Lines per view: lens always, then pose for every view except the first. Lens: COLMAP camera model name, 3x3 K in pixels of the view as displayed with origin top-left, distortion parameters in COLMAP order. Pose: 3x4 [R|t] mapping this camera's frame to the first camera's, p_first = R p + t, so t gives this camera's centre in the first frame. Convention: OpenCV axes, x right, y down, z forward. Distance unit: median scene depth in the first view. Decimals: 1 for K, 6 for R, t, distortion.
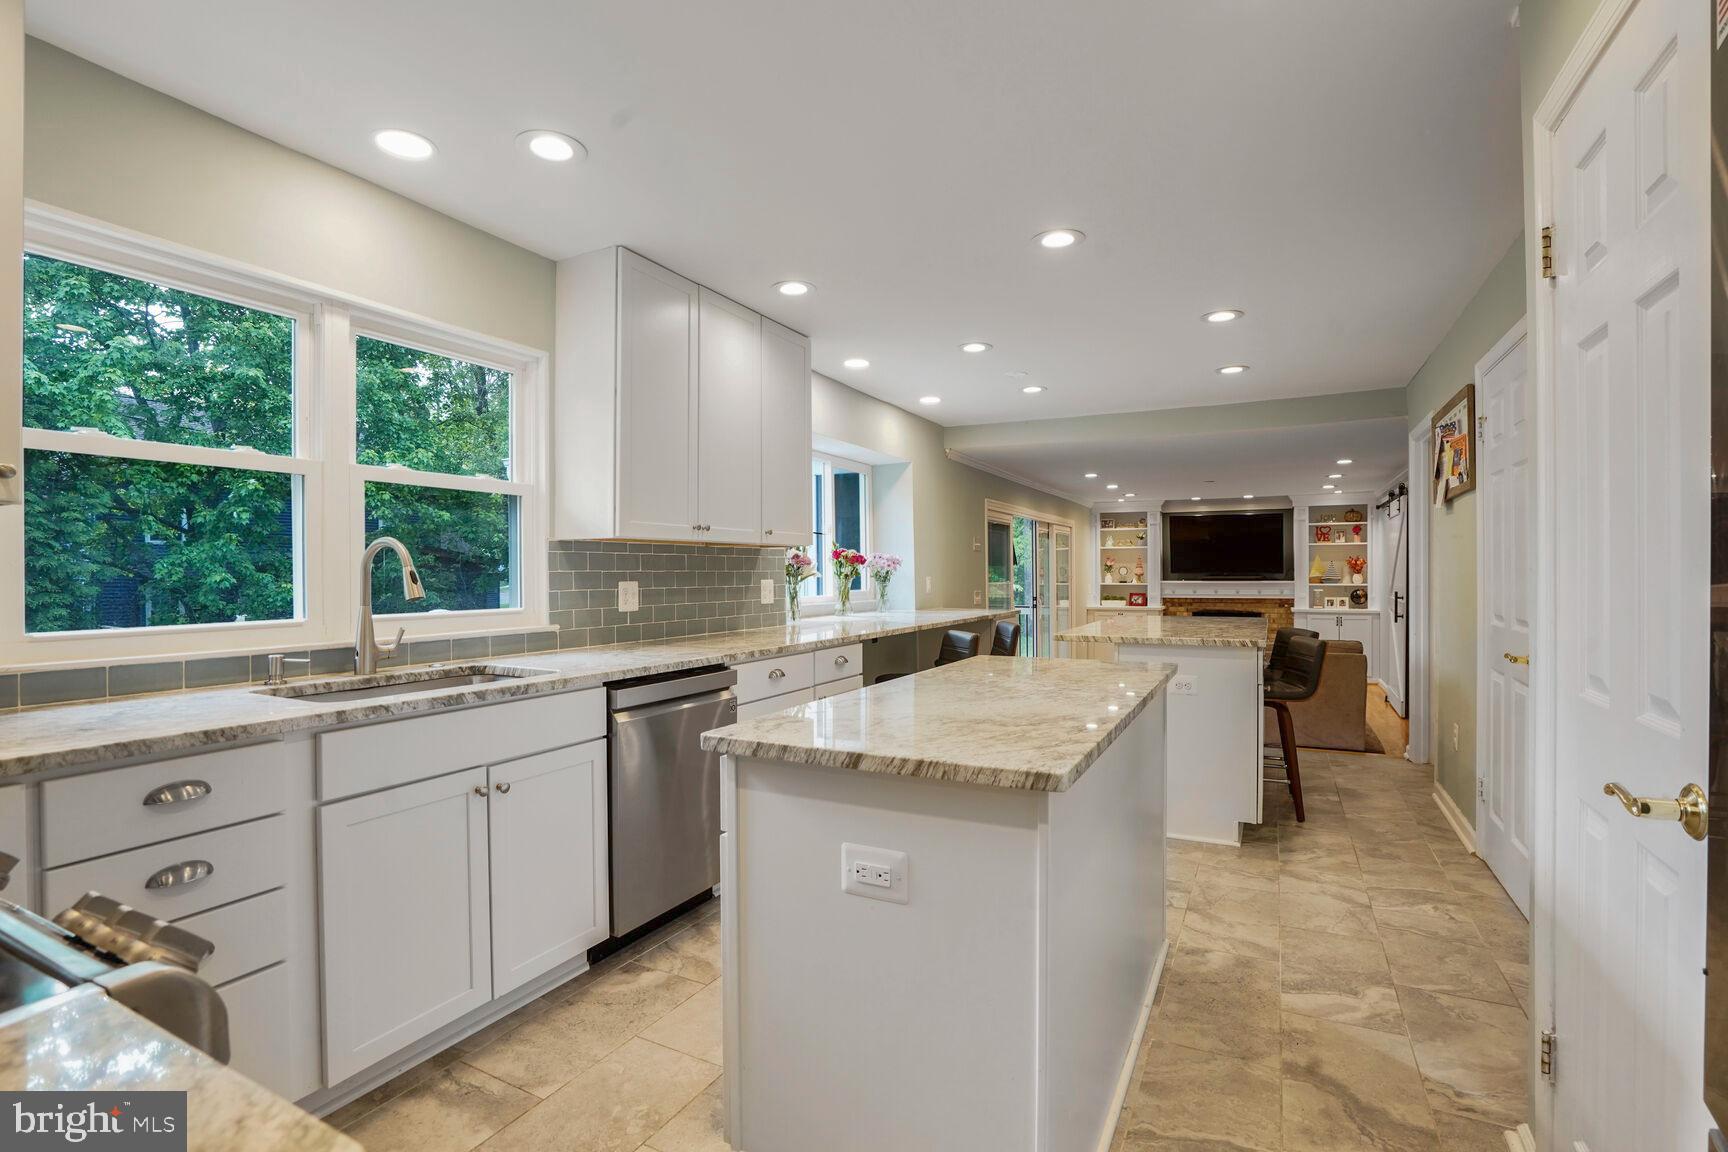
lens RADIAL K [[814.1, 0, 849.5], [0, 814.1, 572.3], [0, 0, 1]] dist [-0.058842, 0.019140]
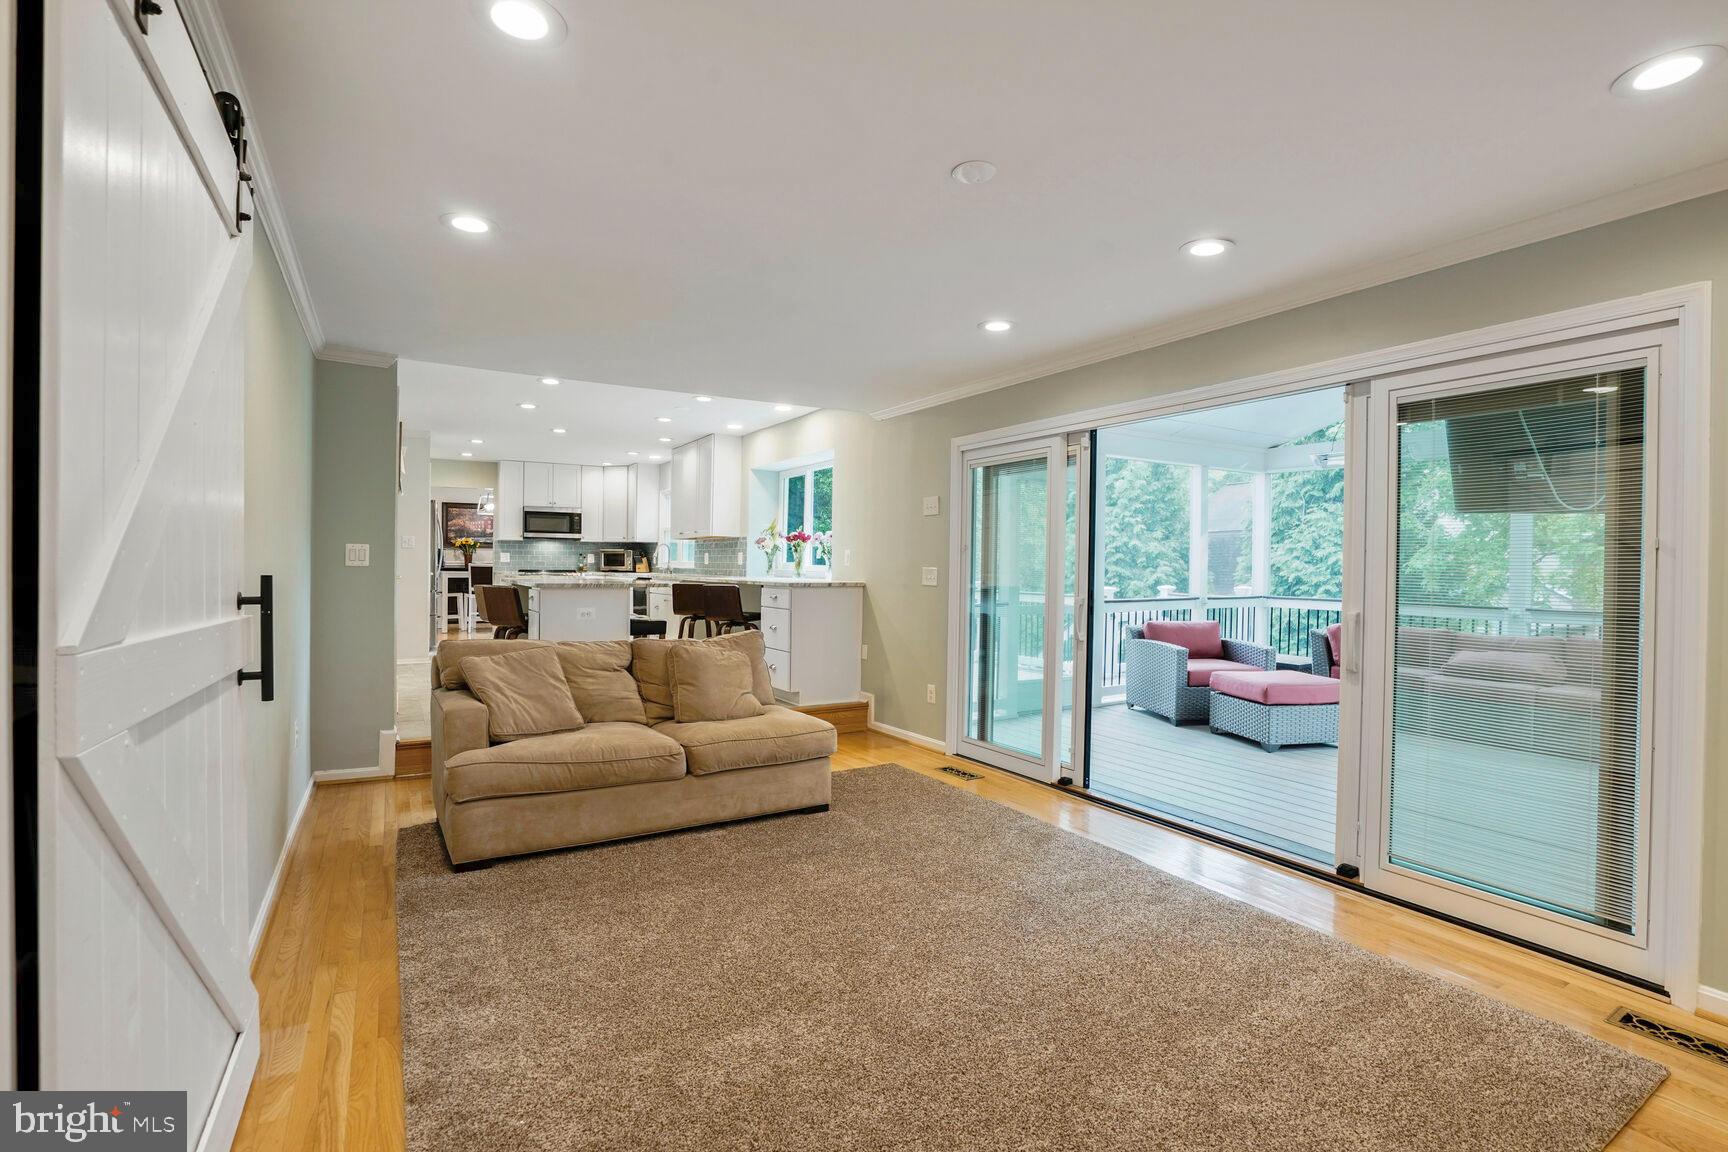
lens RADIAL K [[814.1, 0, 848.2], [0, 814.1, 570.2], [0, 0, 1]] dist [-0.058842, 0.019140]
pose [[-0.536811, 0.001991, -0.843700, 1.396499], [-0.010101, 0.999910, 0.008786, 0.030667], [0.843642, 0.013238, -0.536743, 2.236299]]
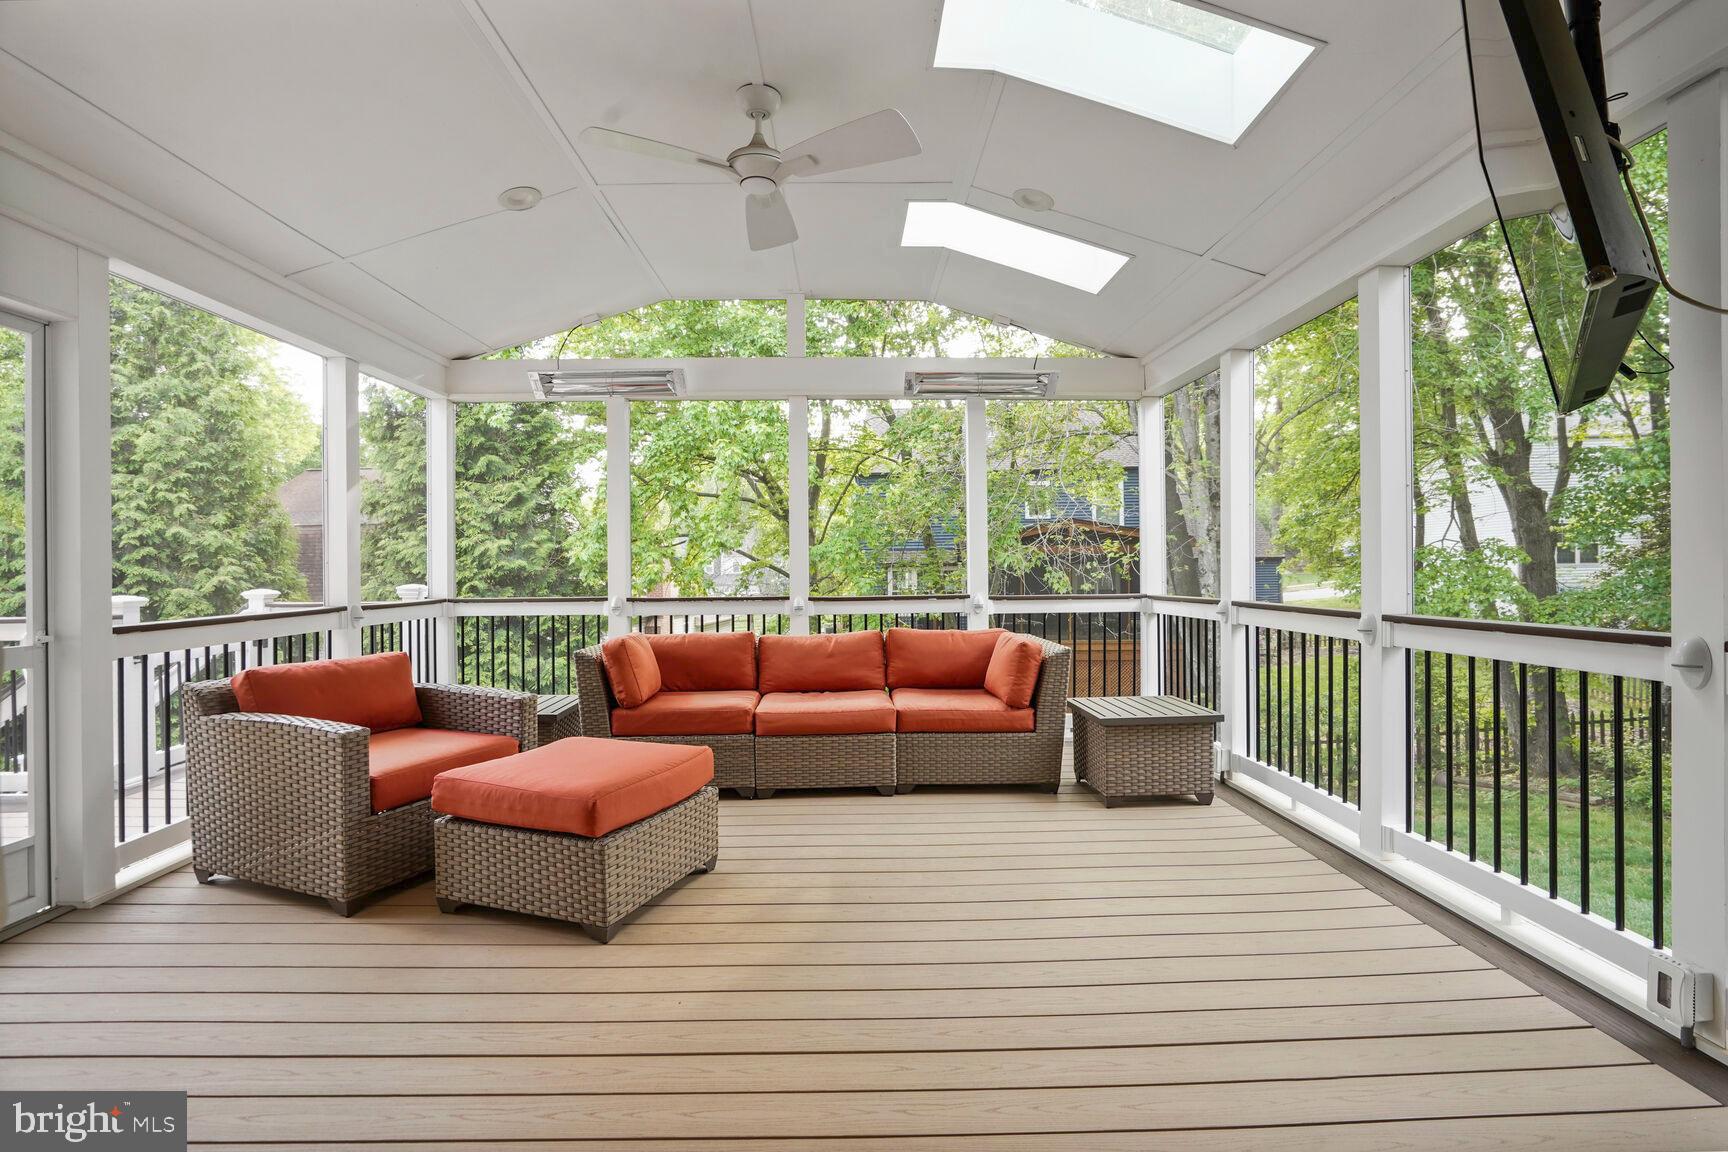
lens RADIAL K [[814.1, 0, 865.8], [0, 814.1, 569.3], [0, 0, 1]] dist [-0.058842, 0.019140]
pose [[0.479731, -0.003441, -0.877409, 0.546994], [0.012076, 0.999923, 0.002682, 0.061174], [0.877332, -0.011882, 0.479736, 2.013503]]
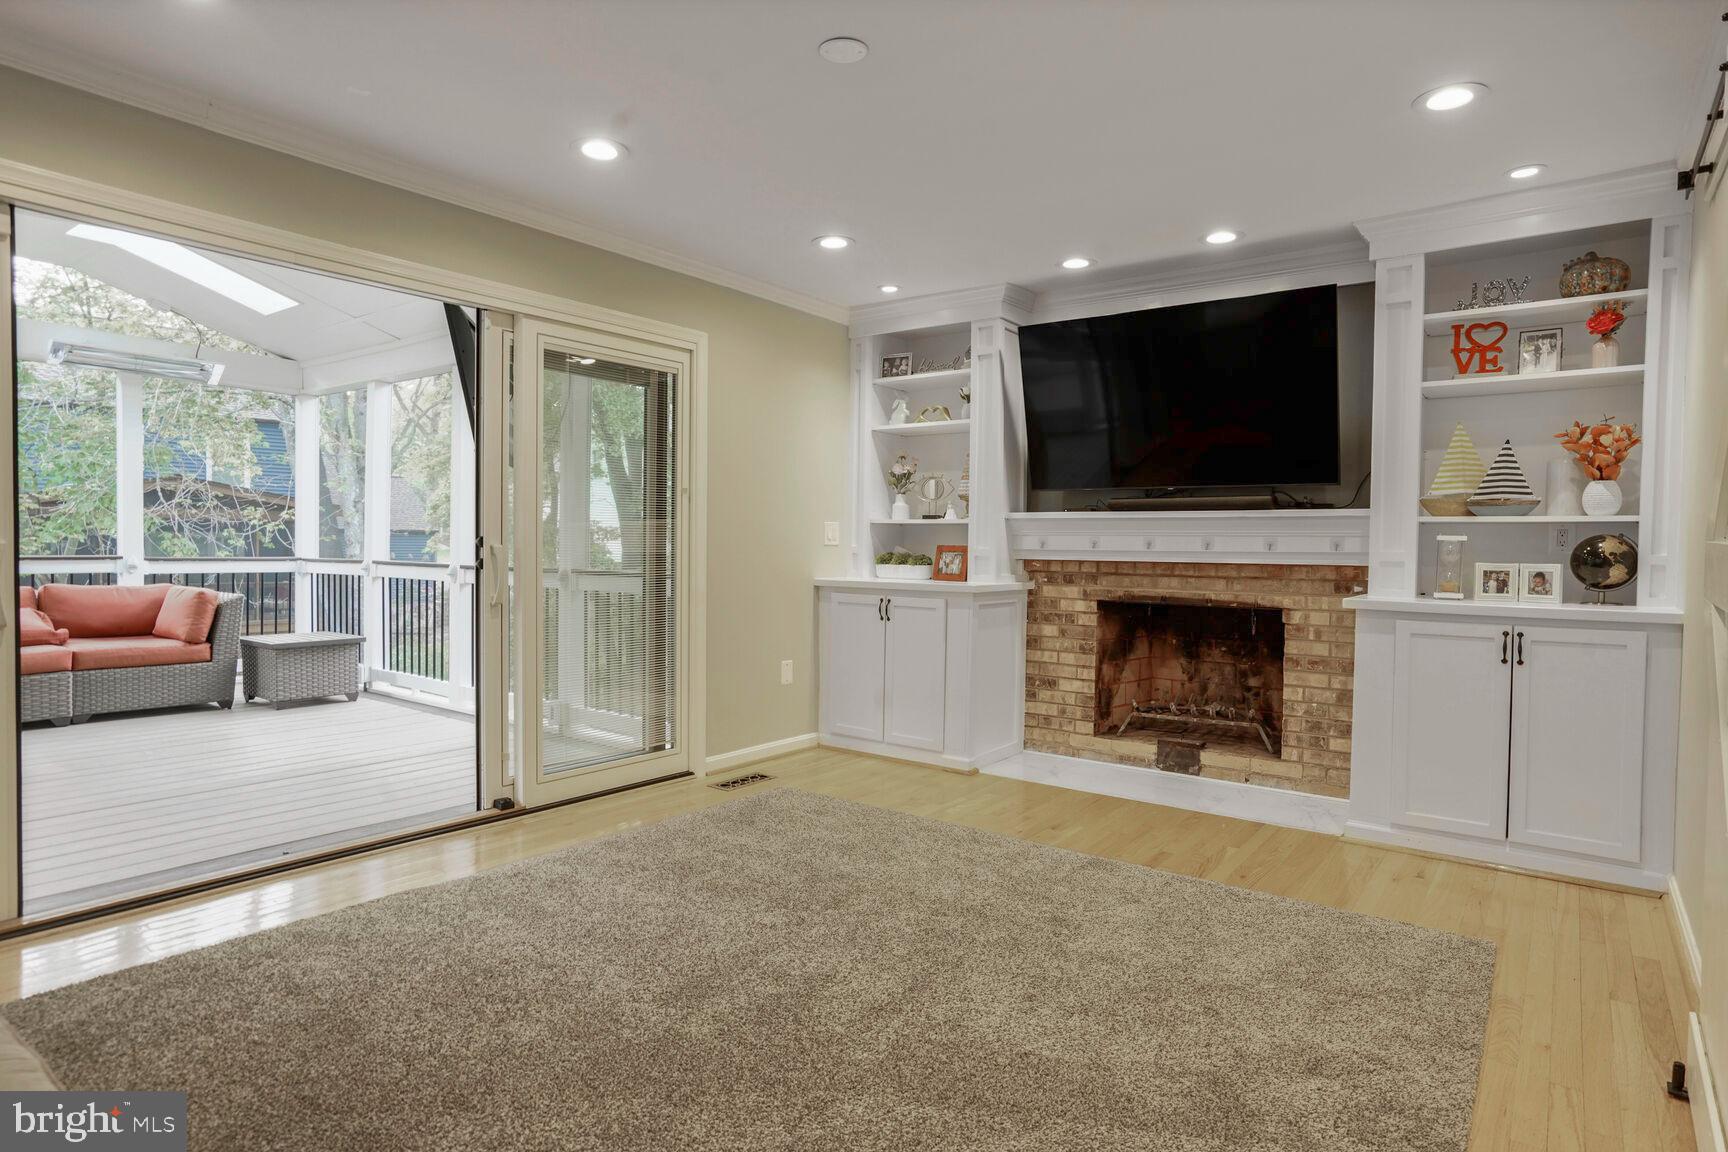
lens RADIAL K [[947.6, 0, 864.5], [0, 947.6, 572.5], [0, 0, 1]] dist [-0.017025, 0.007192]
pose [[0.984895, 0.021231, -0.171844, 1.002919], [-0.015967, 0.999362, 0.031956, 0.063285], [0.172412, -0.028729, 0.984606, 1.435455]]
